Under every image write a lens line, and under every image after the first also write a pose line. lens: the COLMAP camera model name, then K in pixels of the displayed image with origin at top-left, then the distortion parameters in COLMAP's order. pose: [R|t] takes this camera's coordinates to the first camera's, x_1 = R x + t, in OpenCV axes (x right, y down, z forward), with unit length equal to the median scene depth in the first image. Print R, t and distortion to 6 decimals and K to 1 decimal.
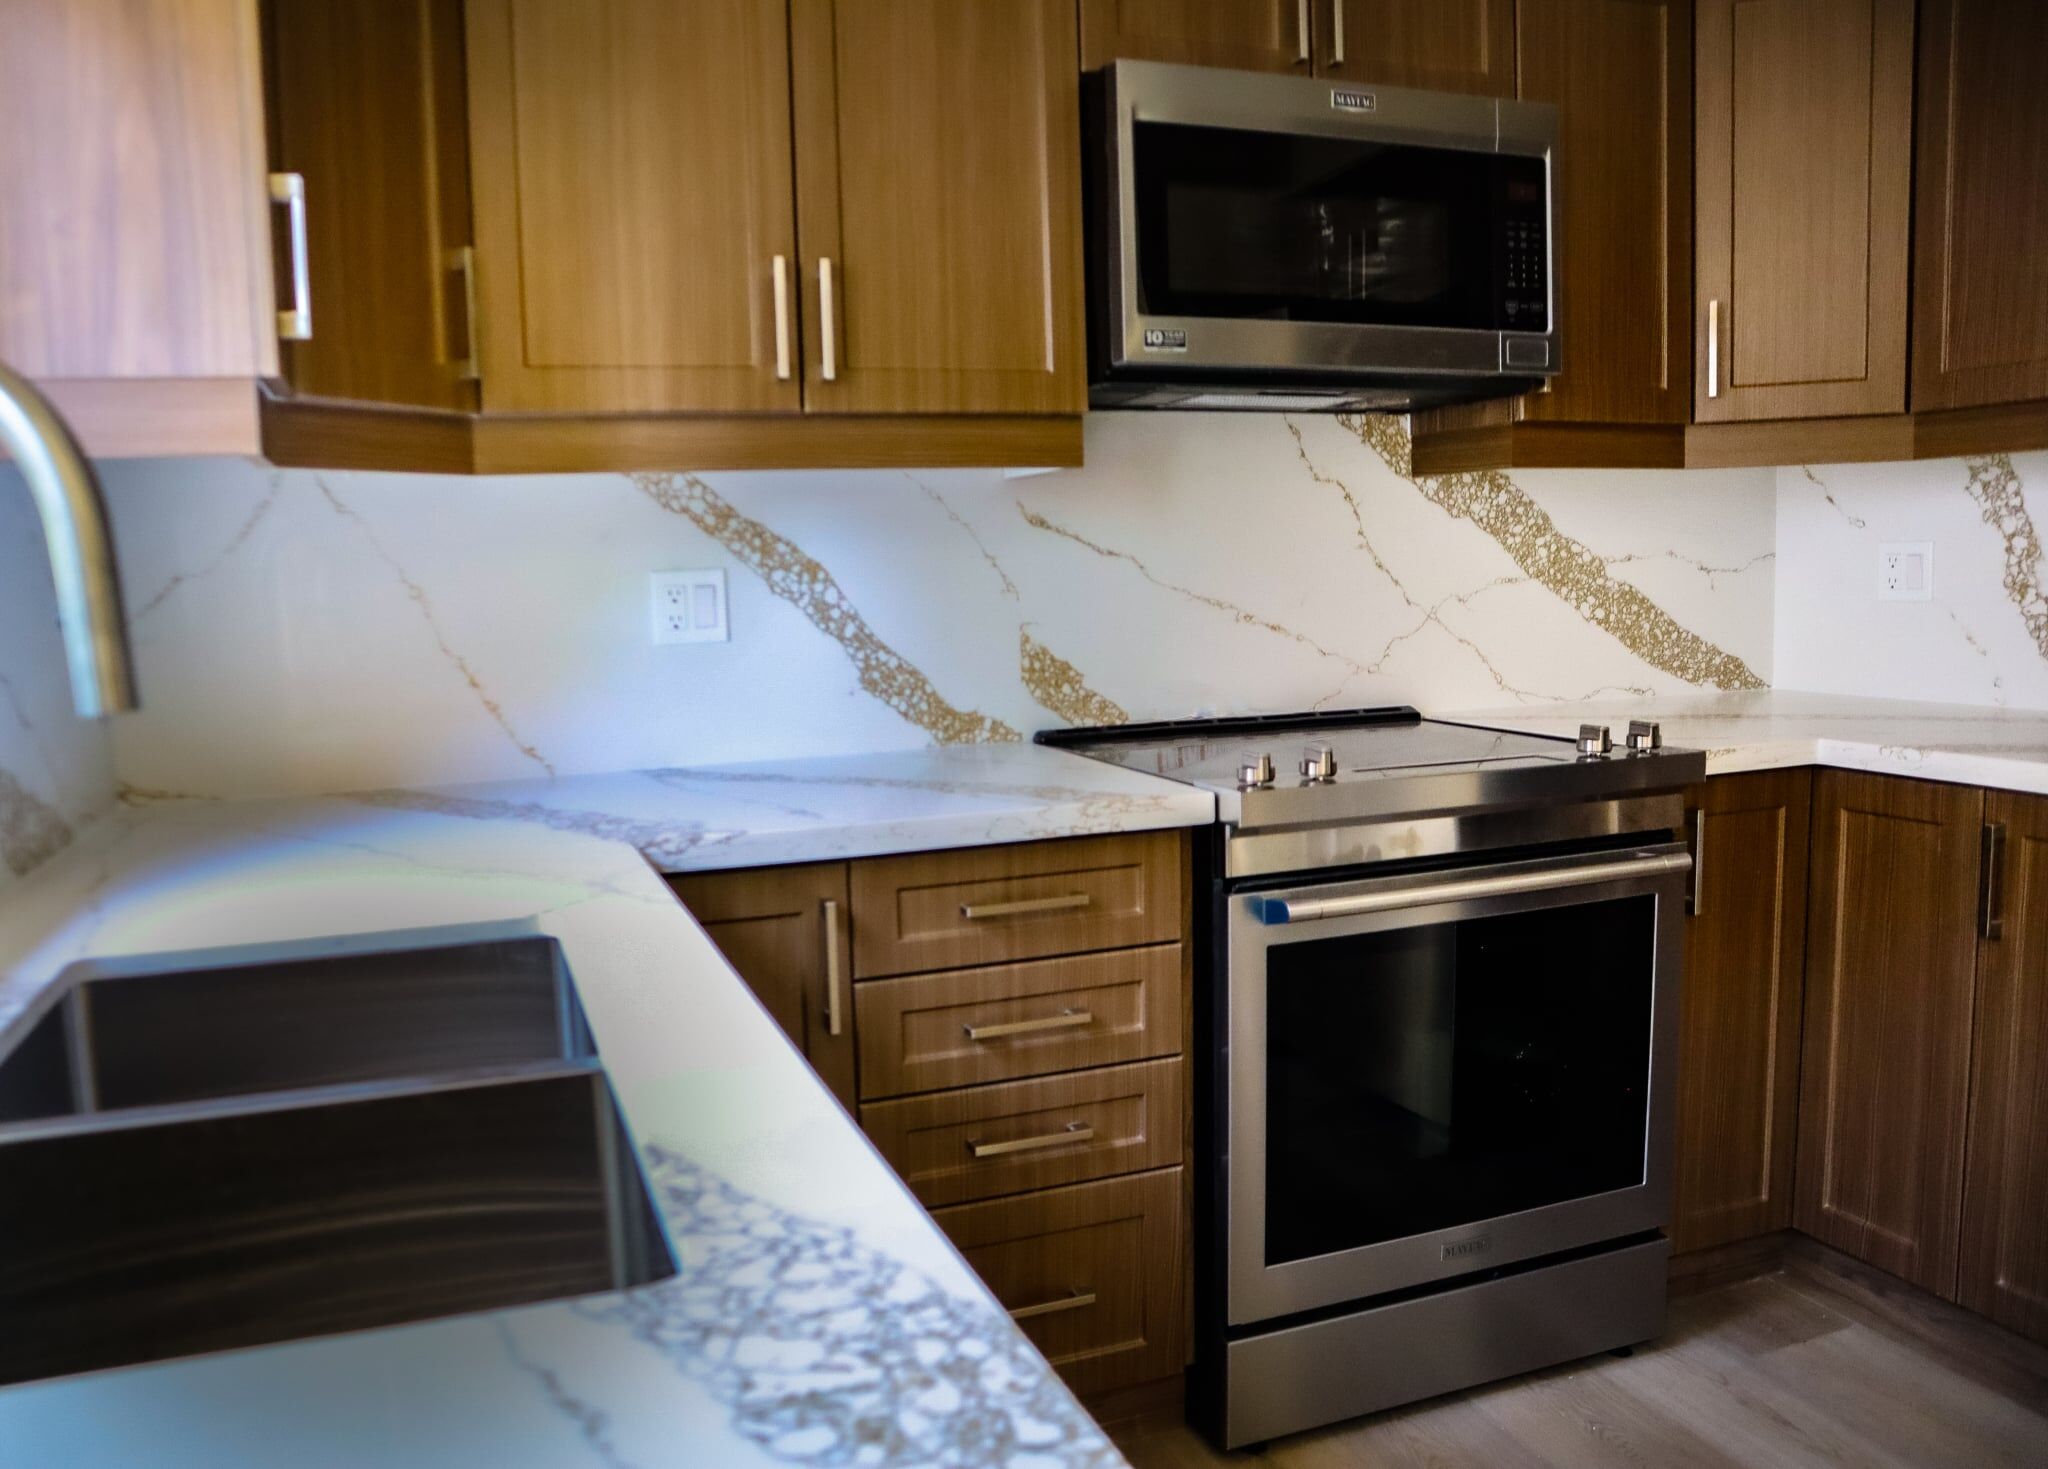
lens RADIAL K [[1535.2, 0, 963.8], [0, 1535.2, 738.3], [0, 0, 1]] dist [-0.123578, 0.088060]
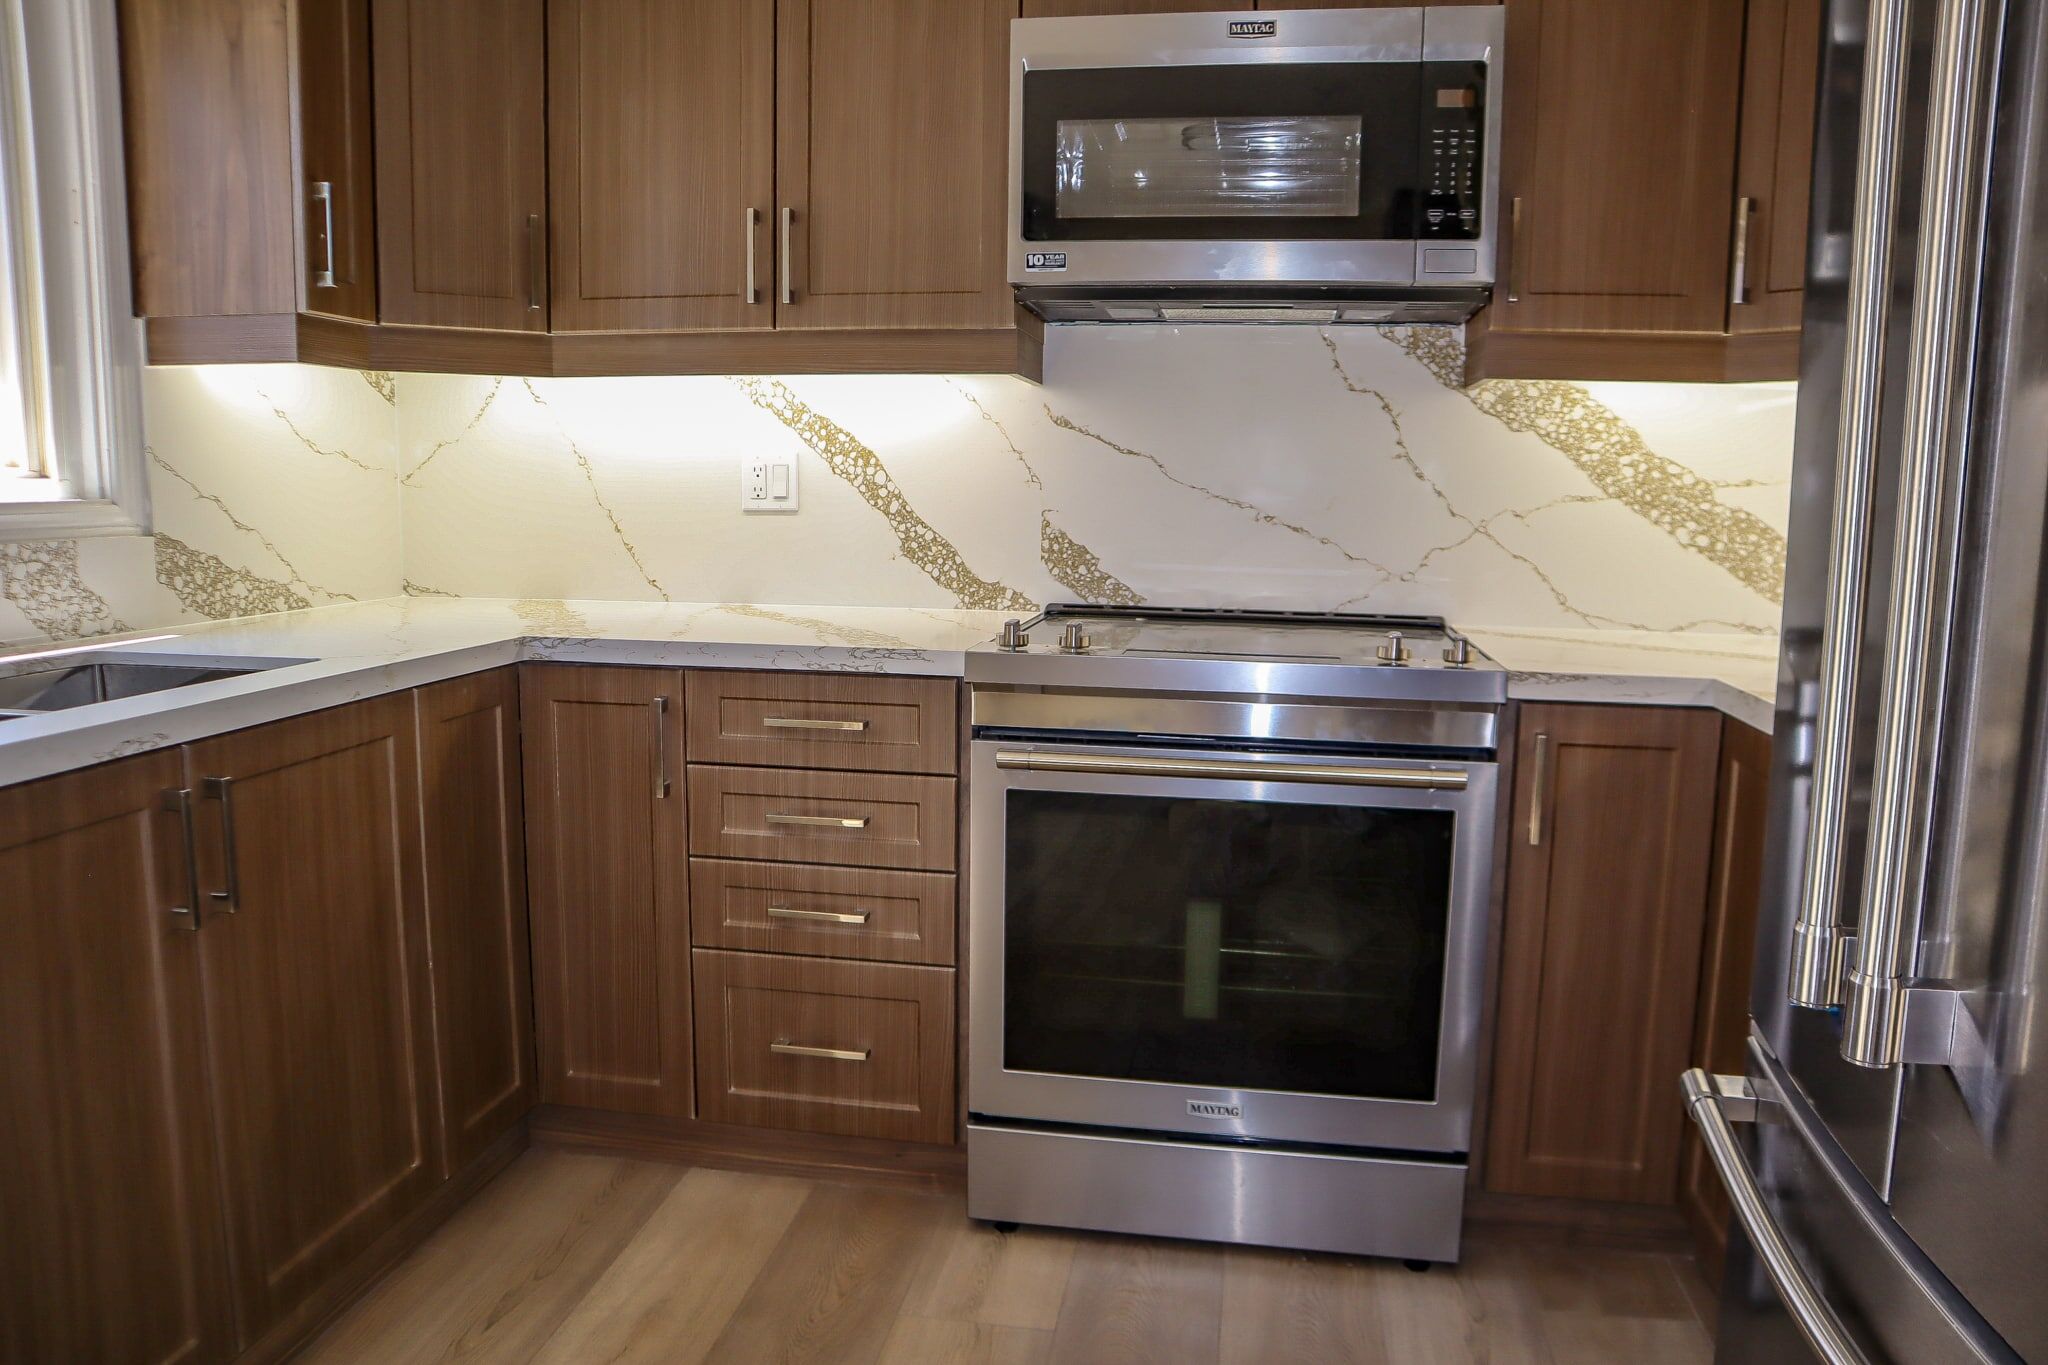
lens RADIAL K [[1431.0, 0, 1028.1], [0, 1431.0, 686.9], [0, 0, 1]] dist [-0.125251, 0.081399]
pose [[0.871570, 0.112372, -0.477220, 0.580660], [-0.095312, 0.993644, 0.059901, -0.005929], [0.480917, -0.006723, 0.876740, 0.050055]]
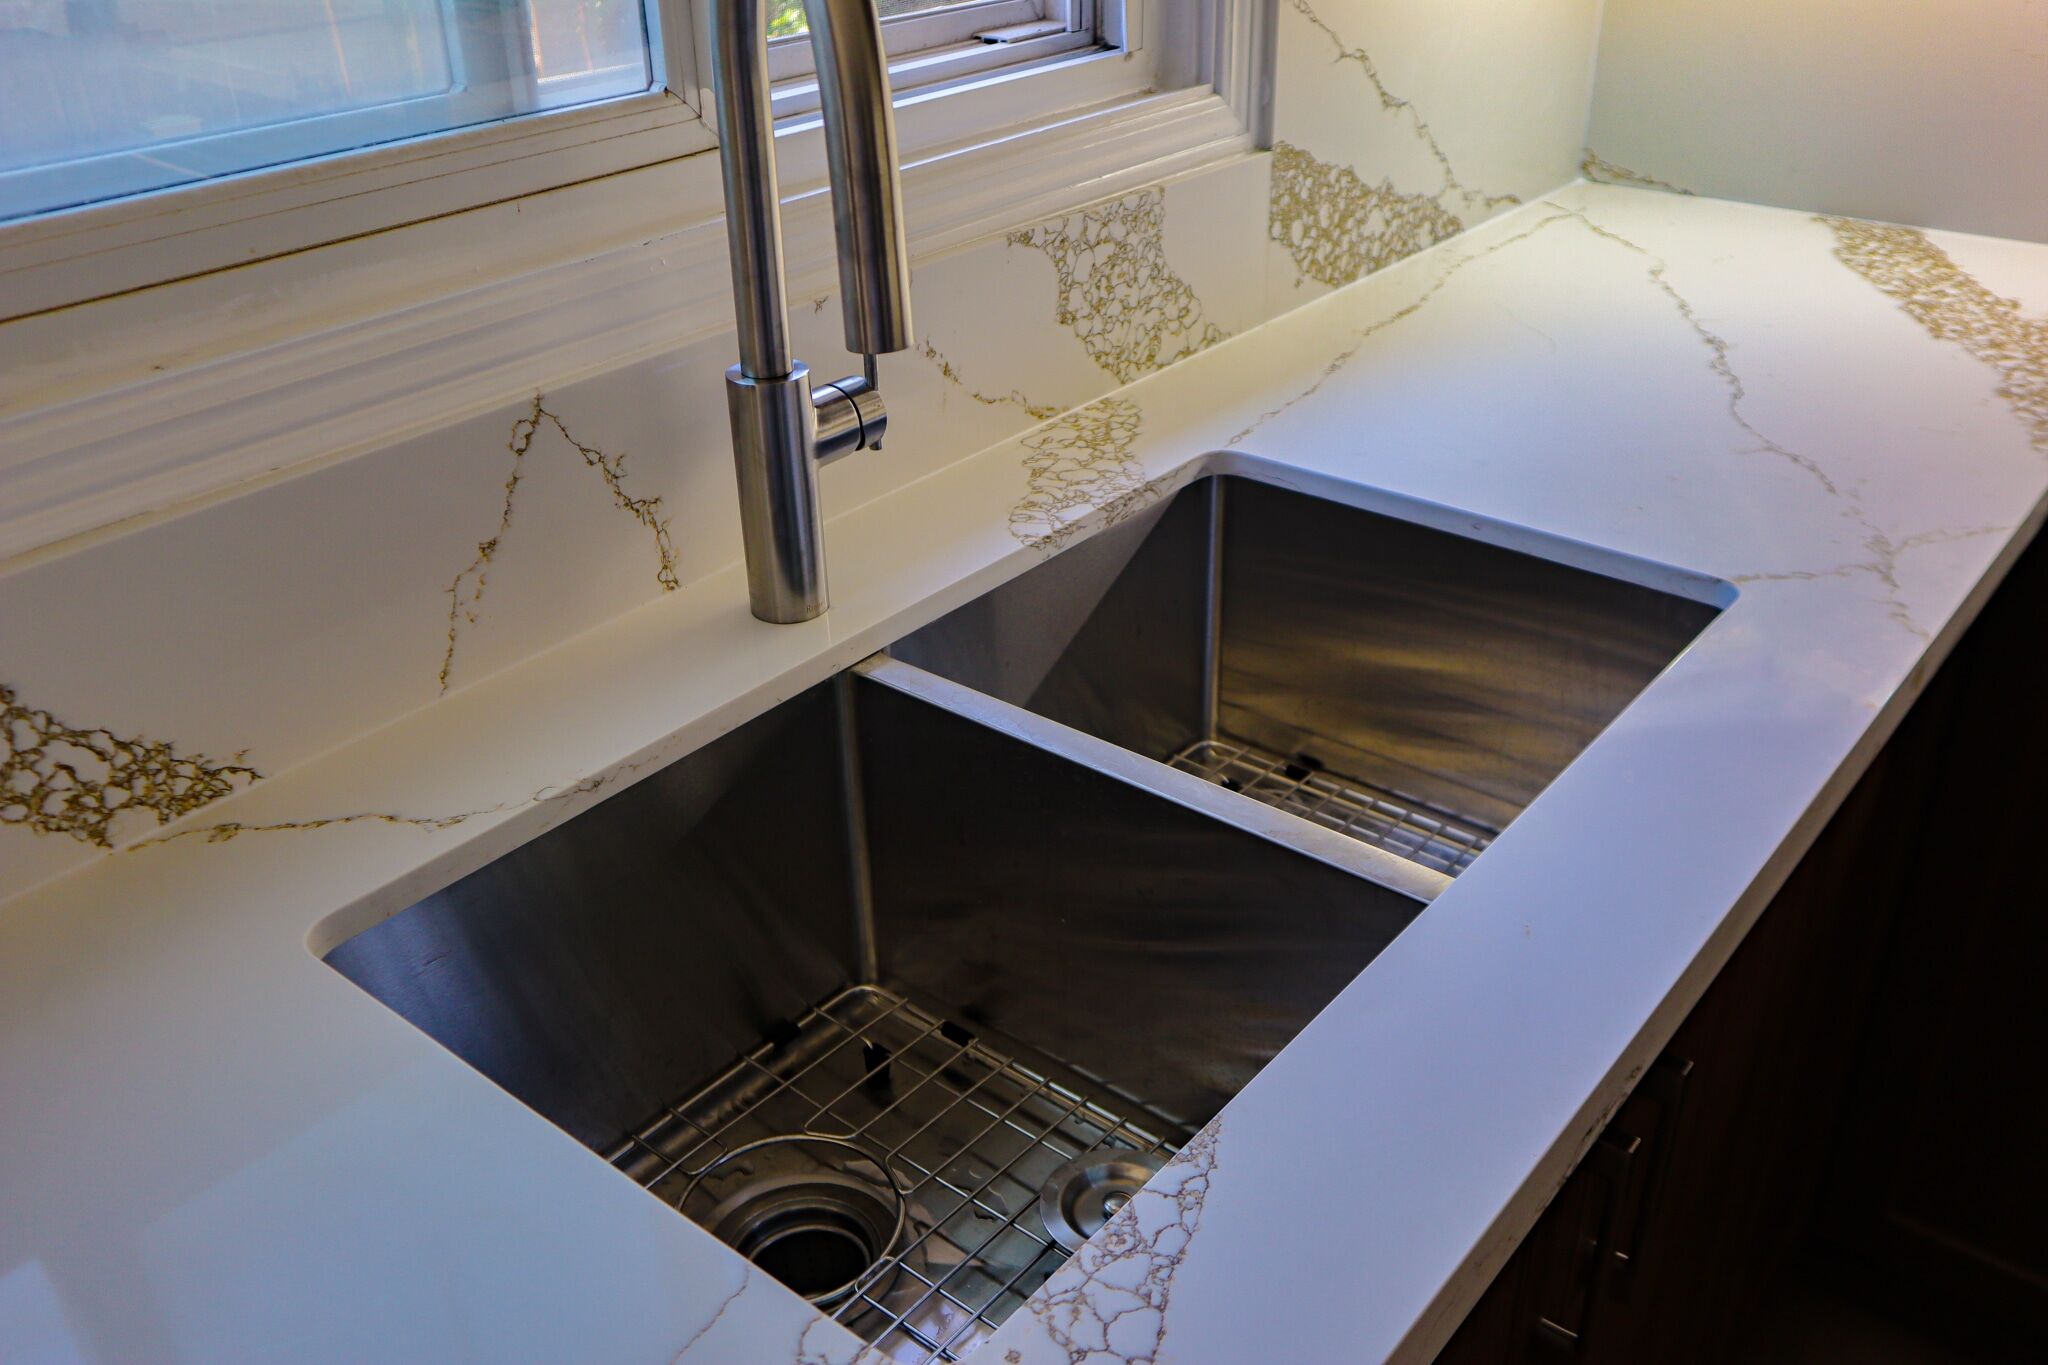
lens RADIAL K [[1762.3, 0, 1024.0], [0, 1762.3, 682.5], [0, 0, 1]] dist [-0.103992, 0.186474]
pose [[0.522173, 0.425928, -0.738865, 0.092386], [-0.091951, 0.889425, 0.447736, -0.095647], [0.847868, -0.165857, 0.503598, 0.171436]]
